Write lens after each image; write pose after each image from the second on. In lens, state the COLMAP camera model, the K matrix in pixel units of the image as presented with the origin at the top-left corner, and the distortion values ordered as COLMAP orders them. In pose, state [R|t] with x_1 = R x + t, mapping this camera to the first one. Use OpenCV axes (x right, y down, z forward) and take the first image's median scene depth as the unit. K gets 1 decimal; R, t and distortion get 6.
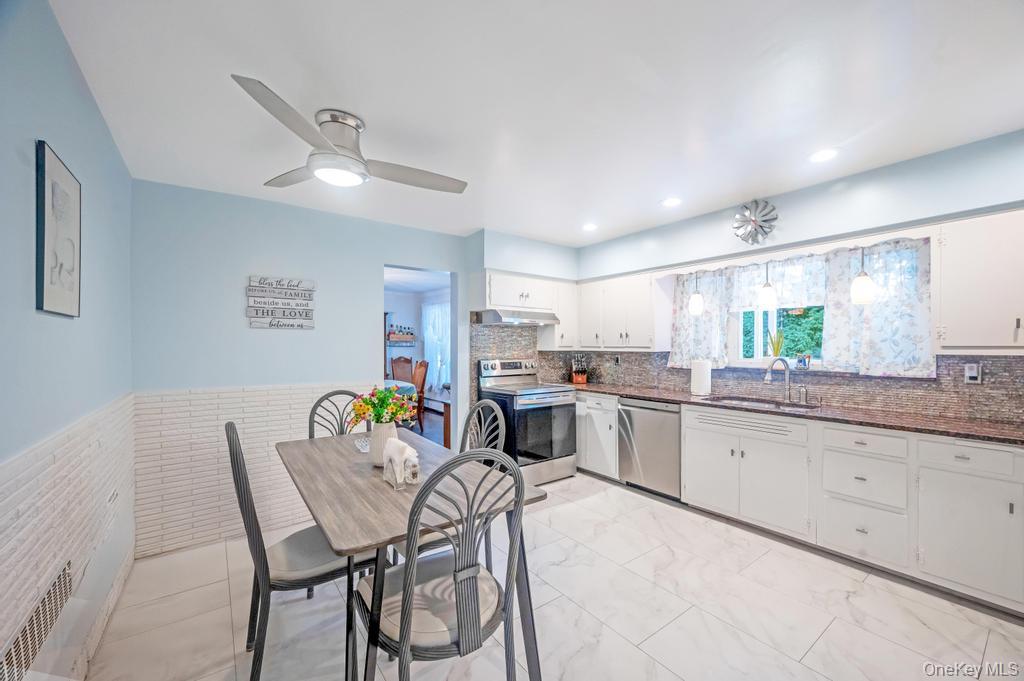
lens RADIAL K [[408.0, 0, 511.8], [0, 408.0, 342.3], [0, 0, 1]] dist [-0.001829, 0.000080]
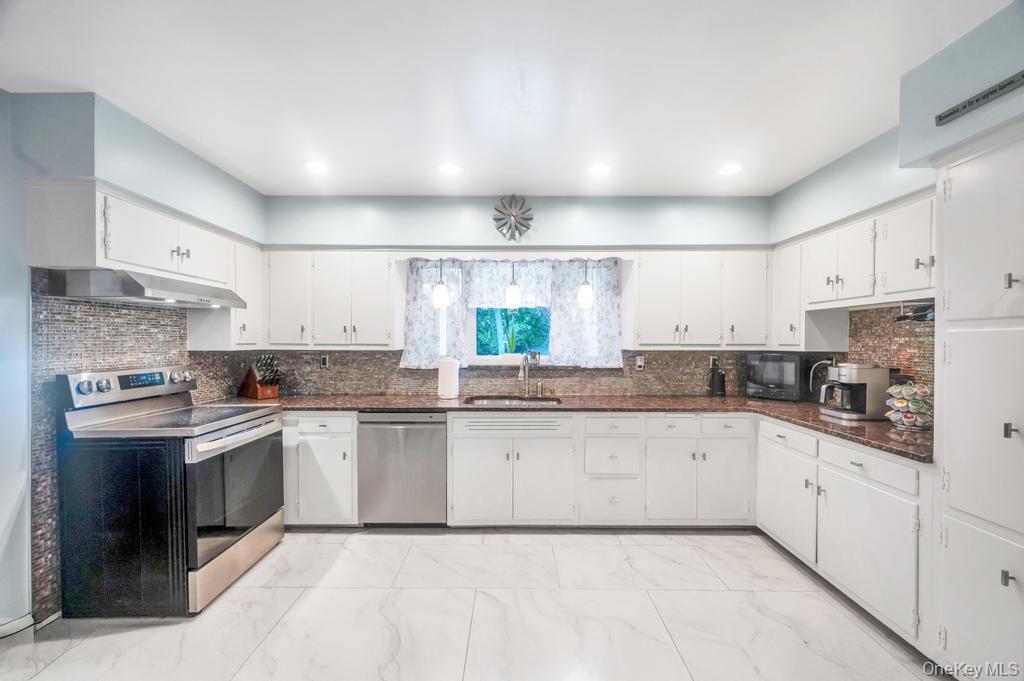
lens RADIAL K [[408.0, 0, 512.9], [0, 408.0, 343.6], [0, 0, 1]] dist [-0.001829, 0.000080]
pose [[0.592291, -0.004124, 0.805713, -0.165128], [-0.009999, 0.999872, 0.012468, -0.002628], [-0.805662, -0.015441, 0.592175, 0.342834]]
